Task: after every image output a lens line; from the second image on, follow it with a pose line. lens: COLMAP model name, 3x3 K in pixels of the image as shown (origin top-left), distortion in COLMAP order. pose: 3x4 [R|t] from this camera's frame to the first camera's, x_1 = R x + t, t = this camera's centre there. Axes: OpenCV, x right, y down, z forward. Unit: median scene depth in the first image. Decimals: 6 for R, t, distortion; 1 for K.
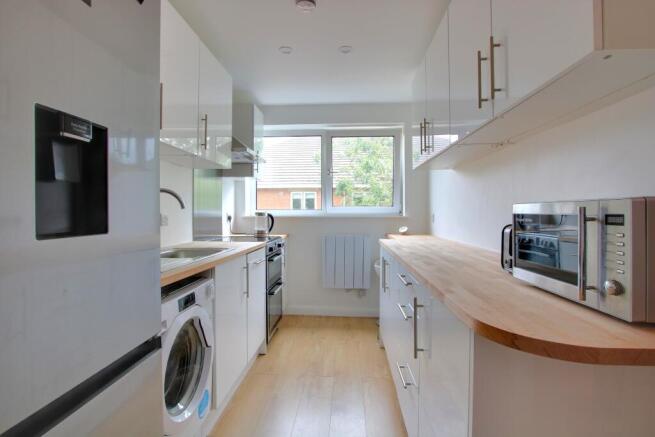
lens RADIAL K [[325.7, 0, 333.1], [0, 325.7, 216.1], [0, 0, 1]] dist [-0.035335, 0.000467]
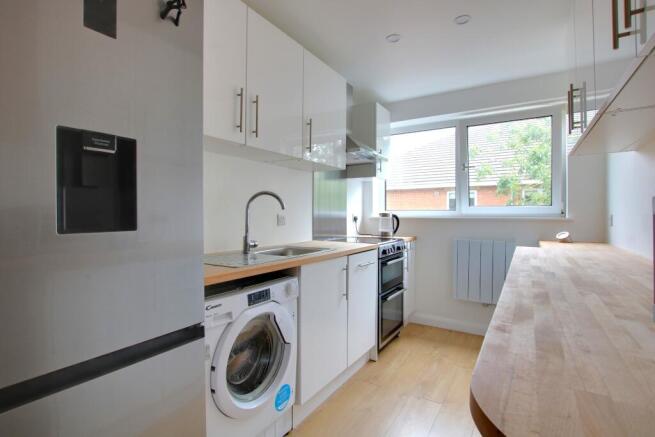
lens RADIAL K [[325.7, 0, 333.1], [0, 325.7, 216.1], [0, 0, 1]] dist [-0.035335, 0.000467]
pose [[0.871210, 0.003298, -0.490900, 0.129272], [-0.005067, 0.999985, -0.002274, 0.000418], [0.490885, 0.004468, 0.871213, 0.087835]]
